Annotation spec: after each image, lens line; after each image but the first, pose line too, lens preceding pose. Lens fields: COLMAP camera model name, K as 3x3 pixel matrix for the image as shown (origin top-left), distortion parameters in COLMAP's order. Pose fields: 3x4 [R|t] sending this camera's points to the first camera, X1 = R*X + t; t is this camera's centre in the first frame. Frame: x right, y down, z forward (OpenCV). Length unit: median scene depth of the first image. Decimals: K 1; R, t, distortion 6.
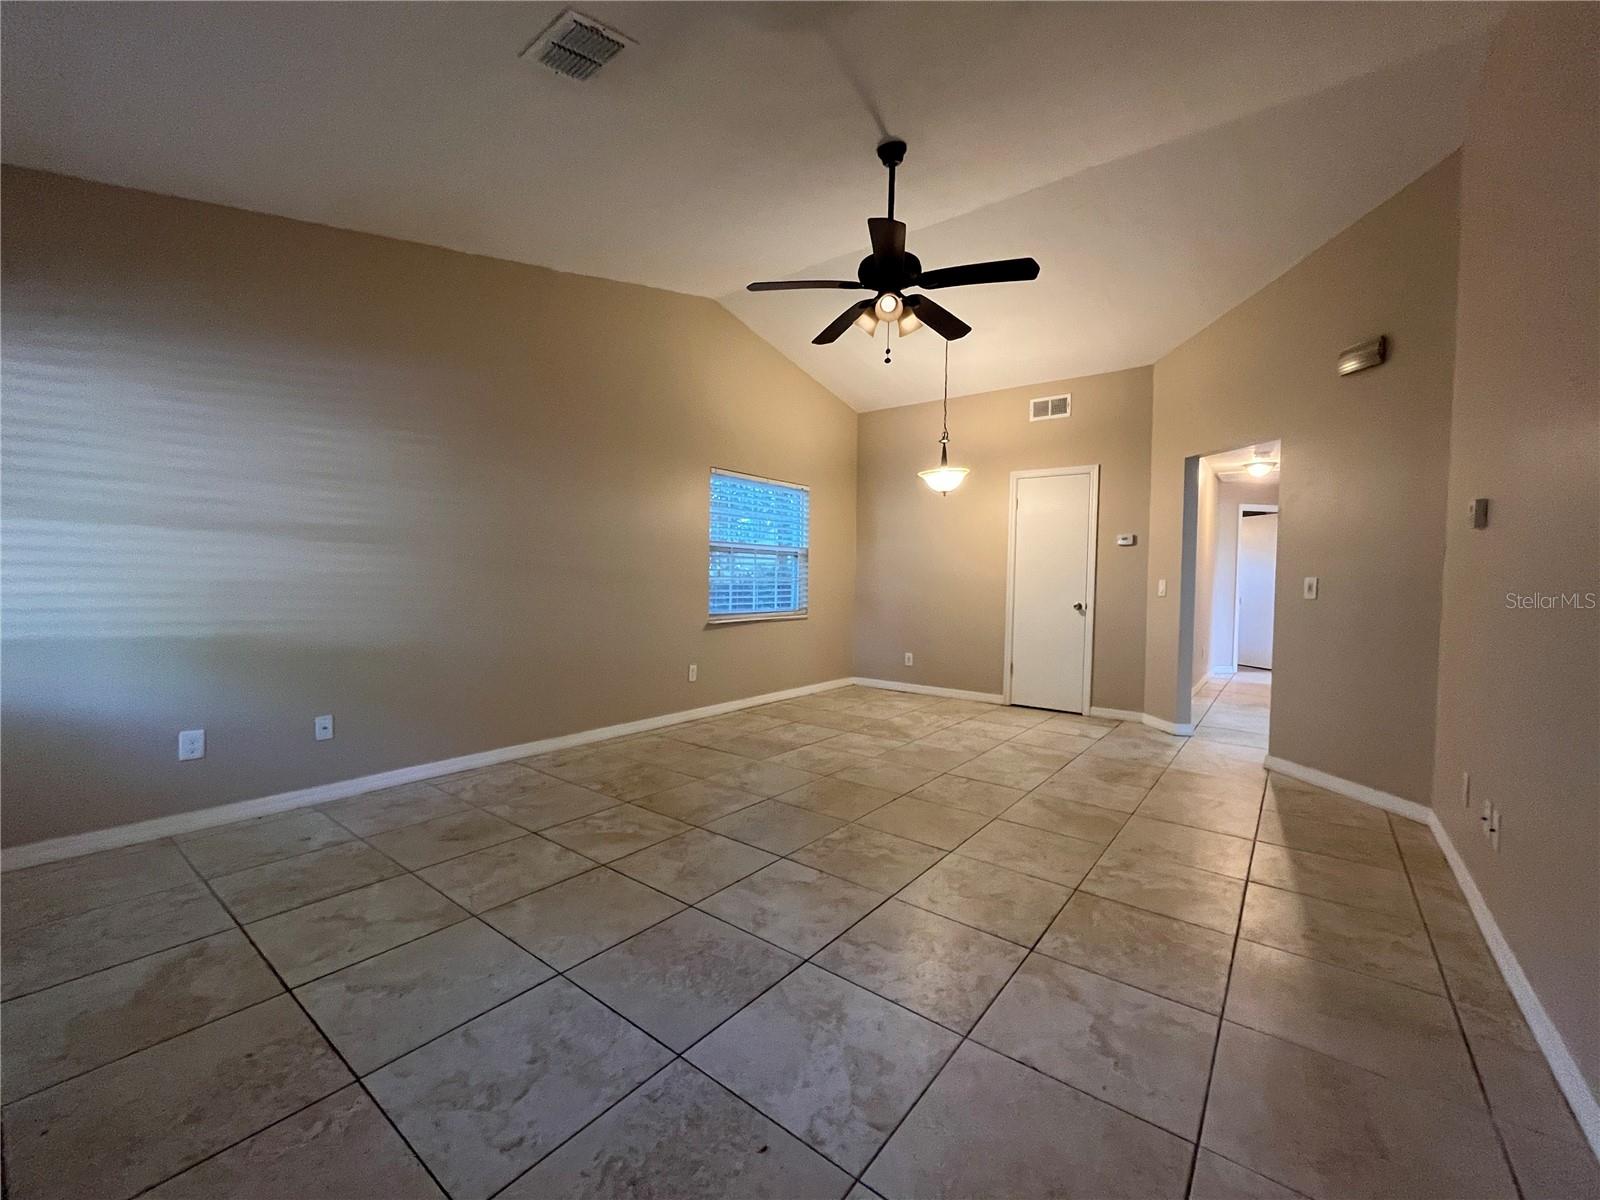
lens RADIAL K [[652.4, 0, 798.4], [0, 652.4, 601.6], [0, 0, 1]] dist [-0.002140, -0.000614]
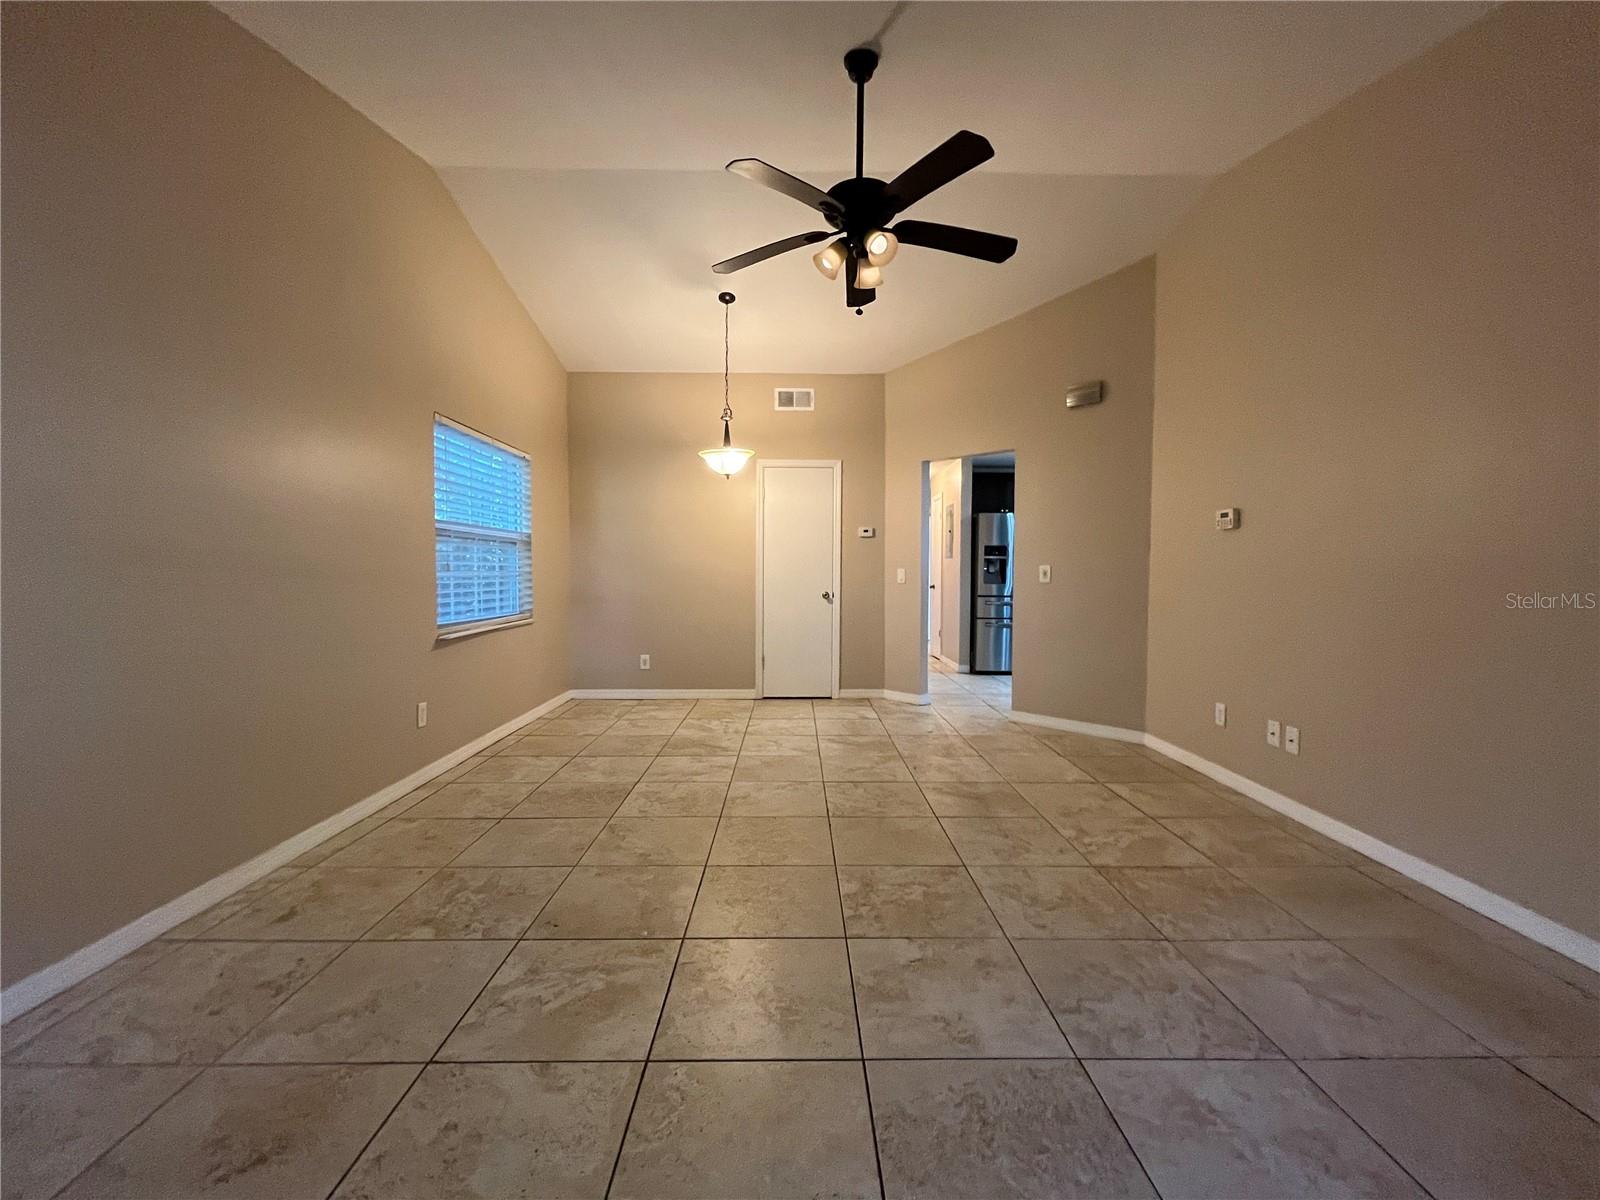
lens RADIAL K [[652.4, 0, 800.1], [0, 652.4, 597.5], [0, 0, 1]] dist [-0.002140, -0.000614]
pose [[0.782051, -0.038125, 0.622047, -0.342639], [0.033448, 0.999256, 0.019193, -0.014079], [-0.622316, 0.005796, 0.782745, 0.284627]]
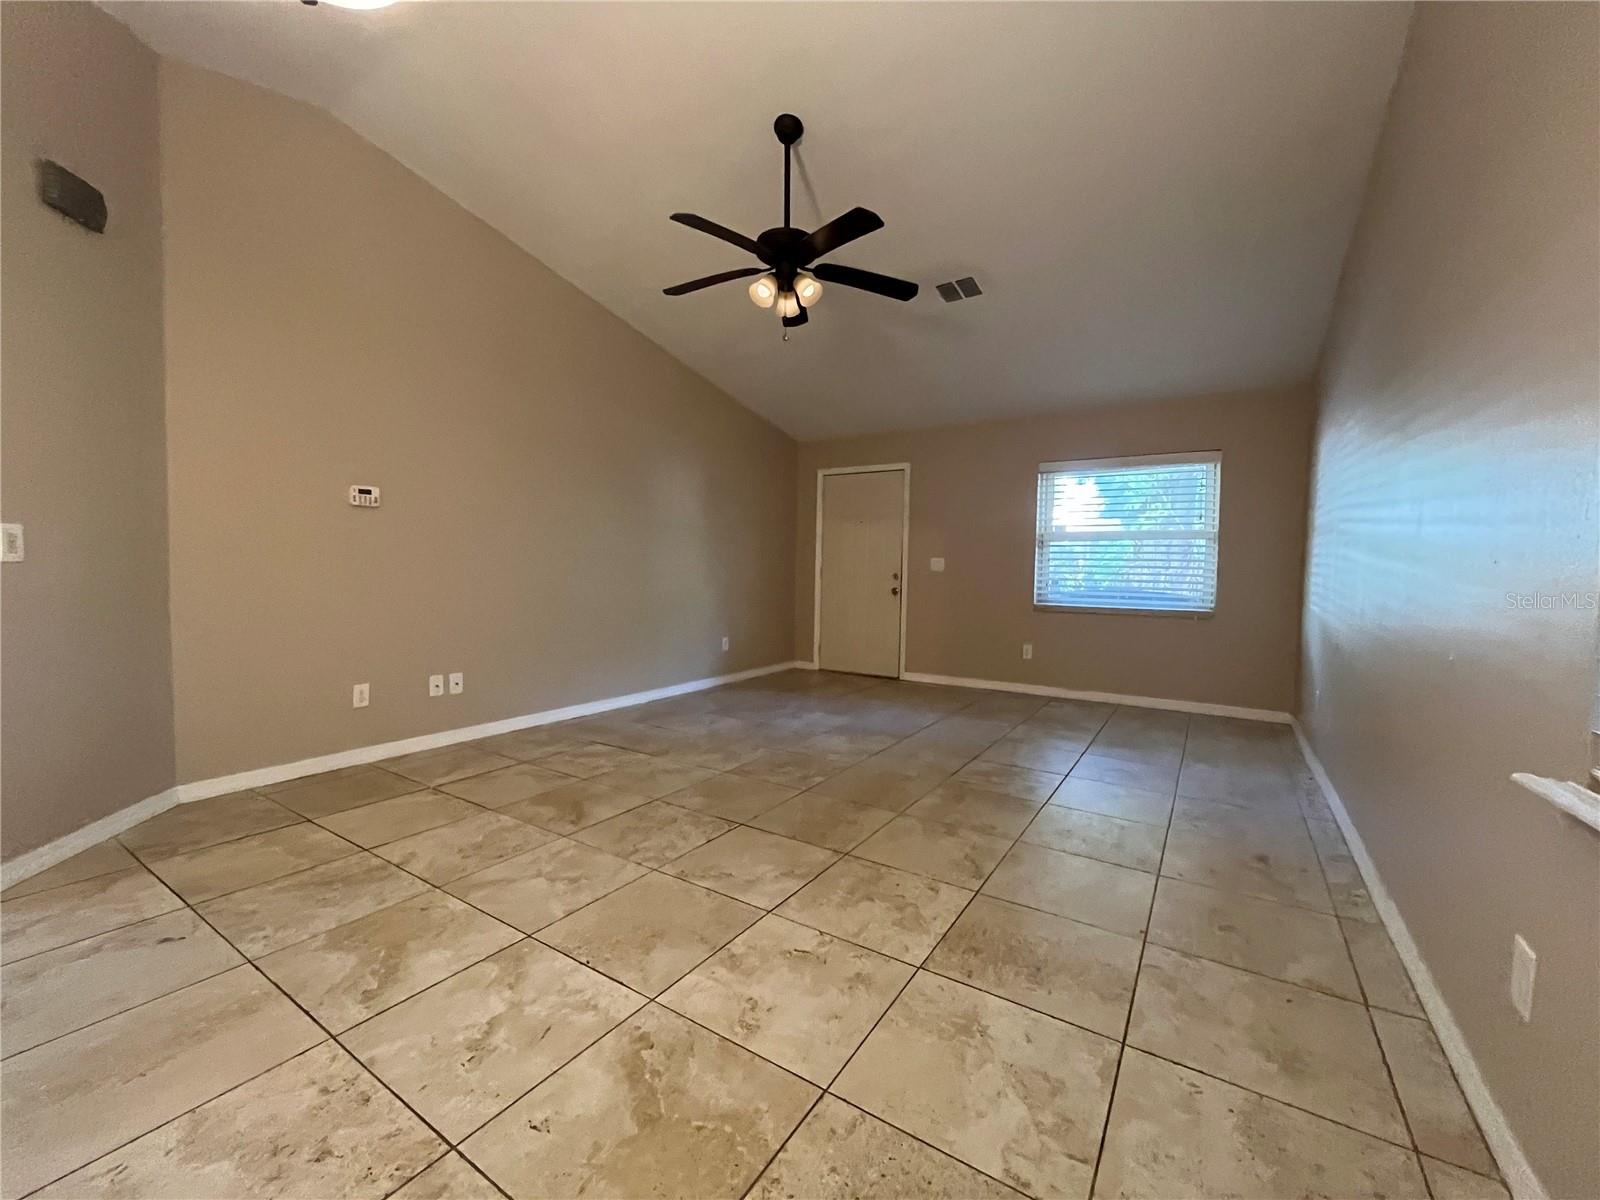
lens RADIAL K [[652.4, 0, 799.9], [0, 652.4, 596.4], [0, 0, 1]] dist [-0.002140, -0.000614]
pose [[-0.995650, -0.026561, -0.089312, 0.143024], [-0.034021, 0.995963, 0.083069, -0.041499], [0.086745, 0.085746, -0.992534, 1.503109]]
